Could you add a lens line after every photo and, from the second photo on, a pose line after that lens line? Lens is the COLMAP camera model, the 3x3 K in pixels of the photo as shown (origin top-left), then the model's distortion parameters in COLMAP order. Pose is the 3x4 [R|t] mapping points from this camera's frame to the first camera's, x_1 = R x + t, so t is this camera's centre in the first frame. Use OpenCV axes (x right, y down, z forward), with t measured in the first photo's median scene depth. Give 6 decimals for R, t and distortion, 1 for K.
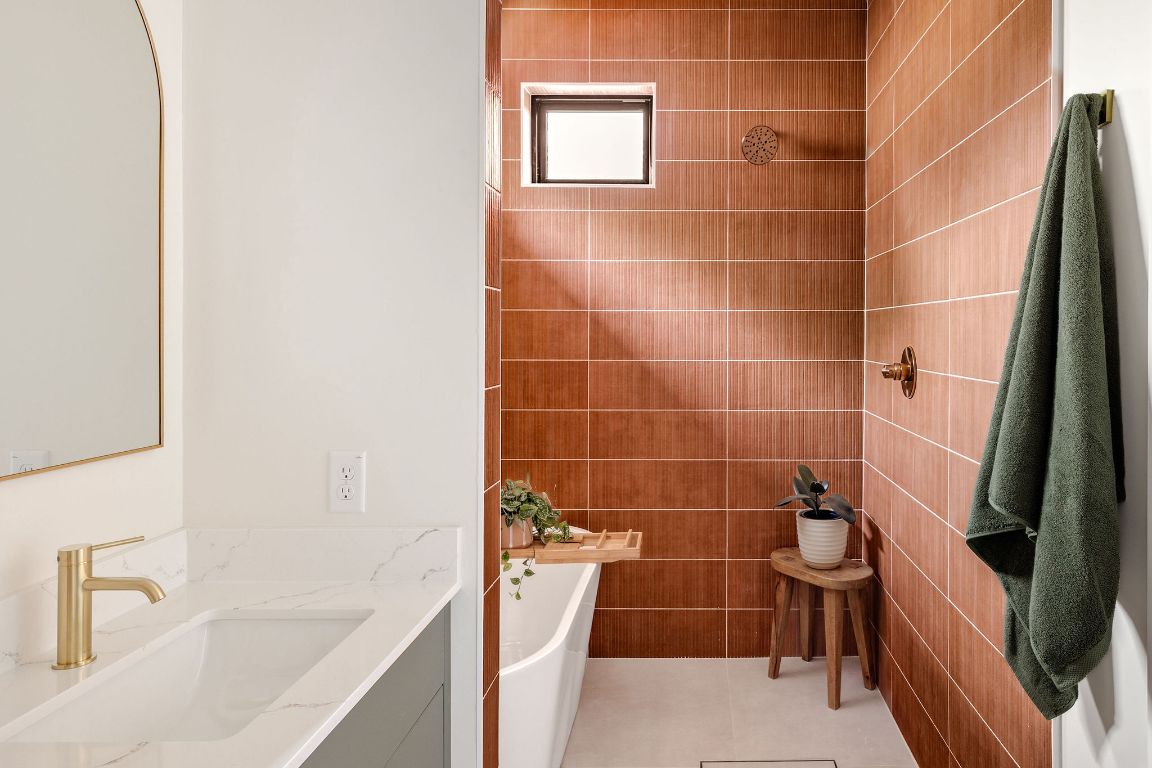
lens RADIAL K [[834.2, 0, 576.0], [0, 834.2, 384.0], [0, 0, 1]] dist [-0.001723, 0.001941]
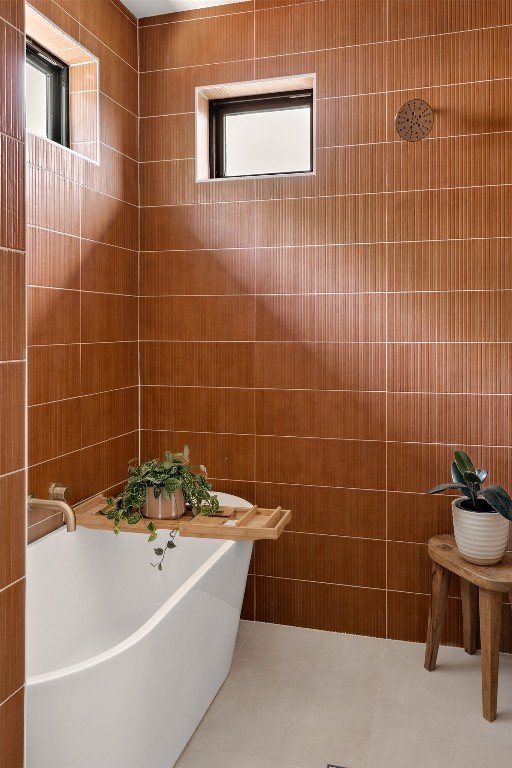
lens RADIAL K [[556.1, 0, 259.8], [0, 556.1, 357.7], [0, 0, 1]] dist [-0.001723, 0.001941]
pose [[0.973538, 0.010511, -0.228285, 0.186910], [-0.014541, 0.999767, -0.015976, 0.003306], [0.228064, 0.018872, 0.973463, 0.316626]]
